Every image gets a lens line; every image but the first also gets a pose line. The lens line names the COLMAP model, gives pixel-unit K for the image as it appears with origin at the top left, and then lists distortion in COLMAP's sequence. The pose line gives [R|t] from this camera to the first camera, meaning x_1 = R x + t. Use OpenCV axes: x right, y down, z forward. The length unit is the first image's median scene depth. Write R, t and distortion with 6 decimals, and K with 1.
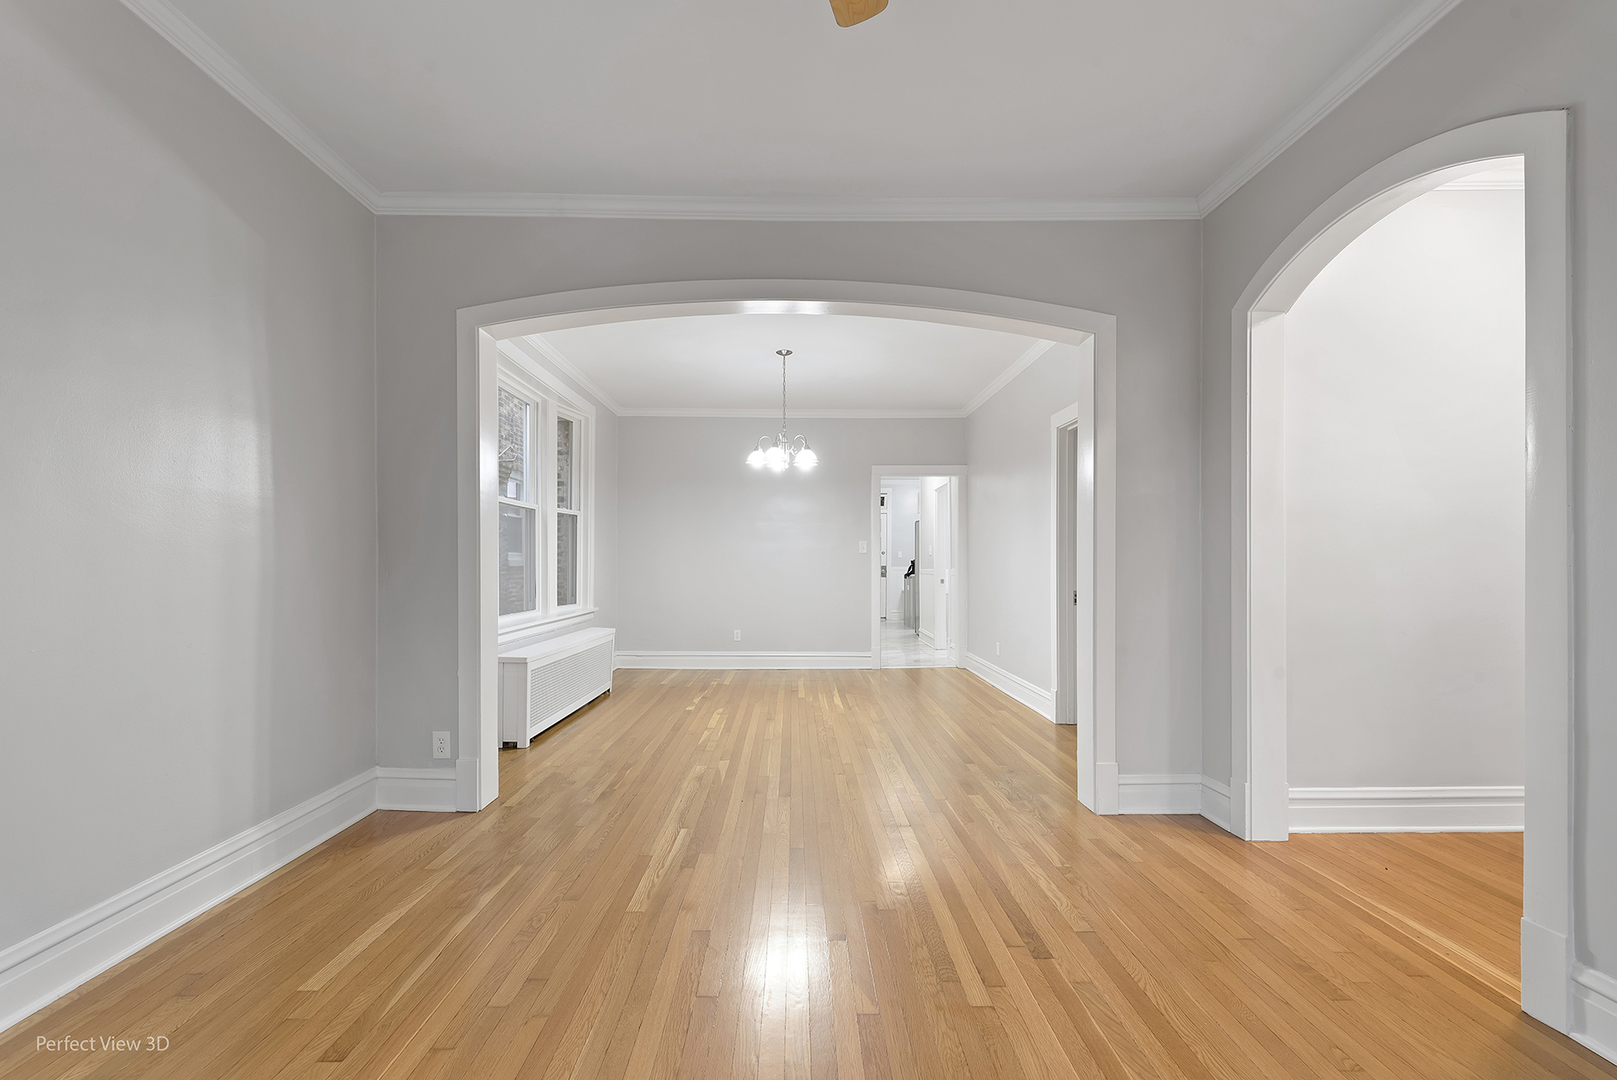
lens RADIAL K [[746.0, 0, 808.5], [0, 746.0, 540.0], [0, 0, 1]] dist [0.021804, -0.000287]
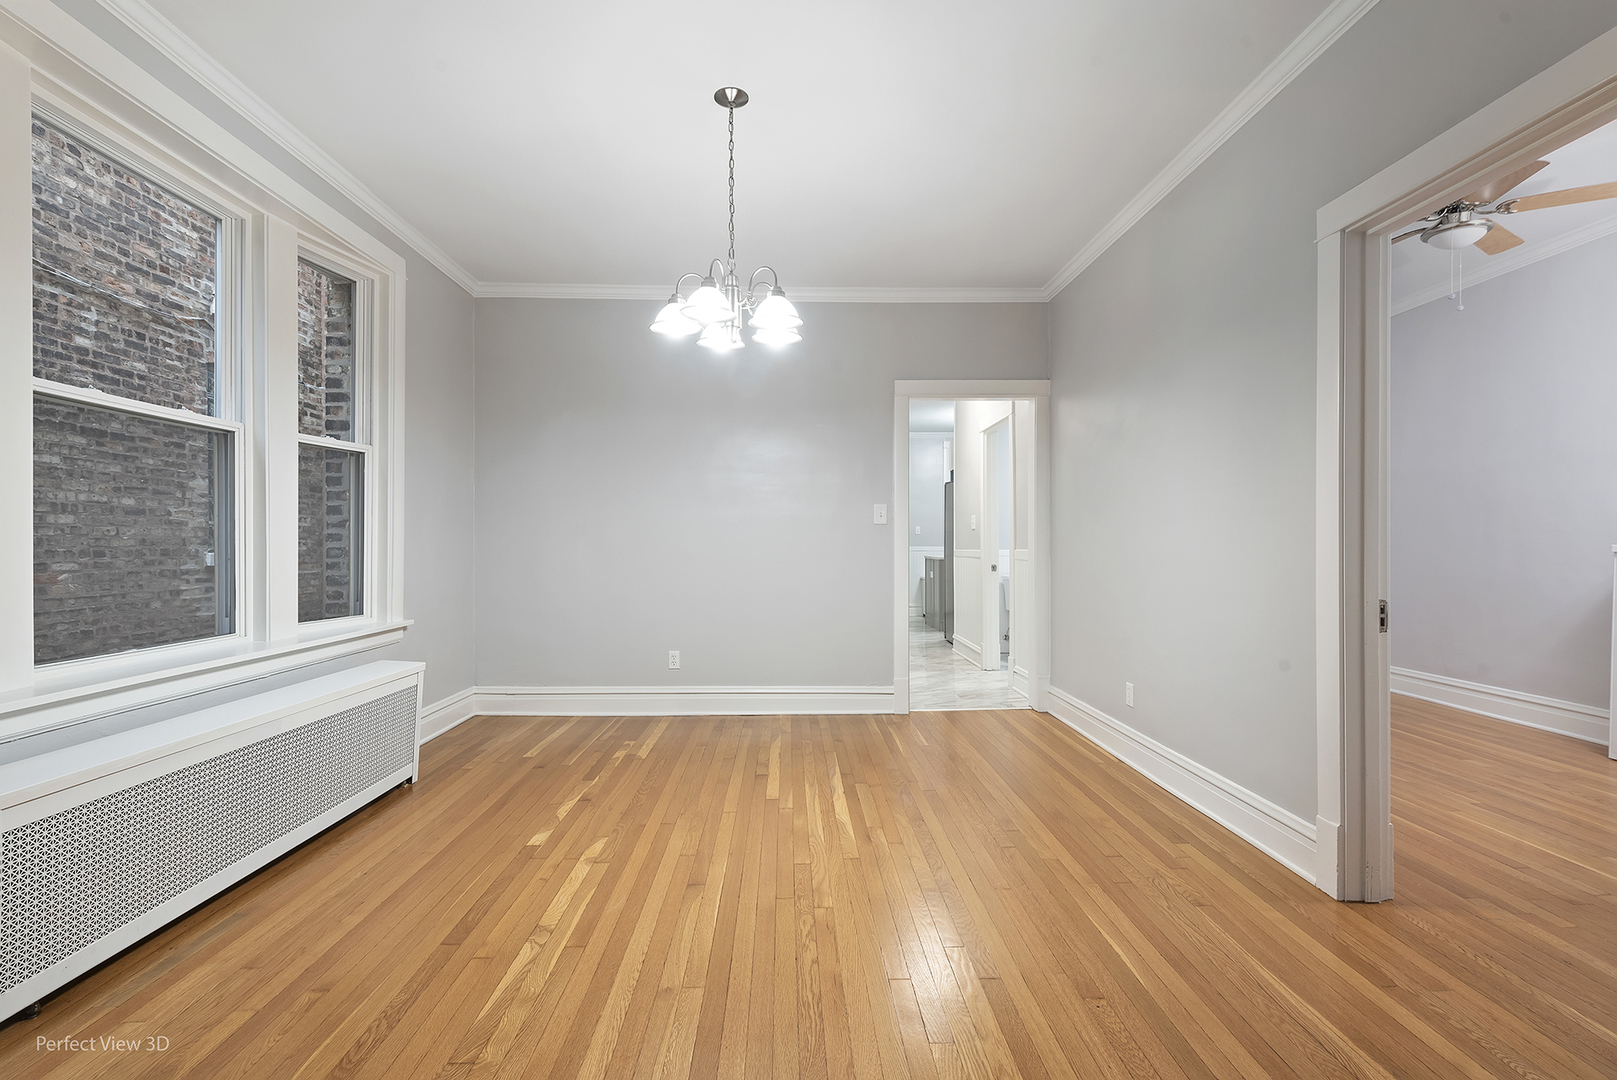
lens RADIAL K [[599.0, 0, 808.5], [0, 599.0, 540.0], [0, 0, 1]] dist [0.000364, 0.000028]
pose [[0.999999, -0.001053, 0.000776, 0.014910], [0.001033, 0.999675, 0.025477, 0.019549], [-0.000803, -0.025476, 0.999675, 0.552143]]
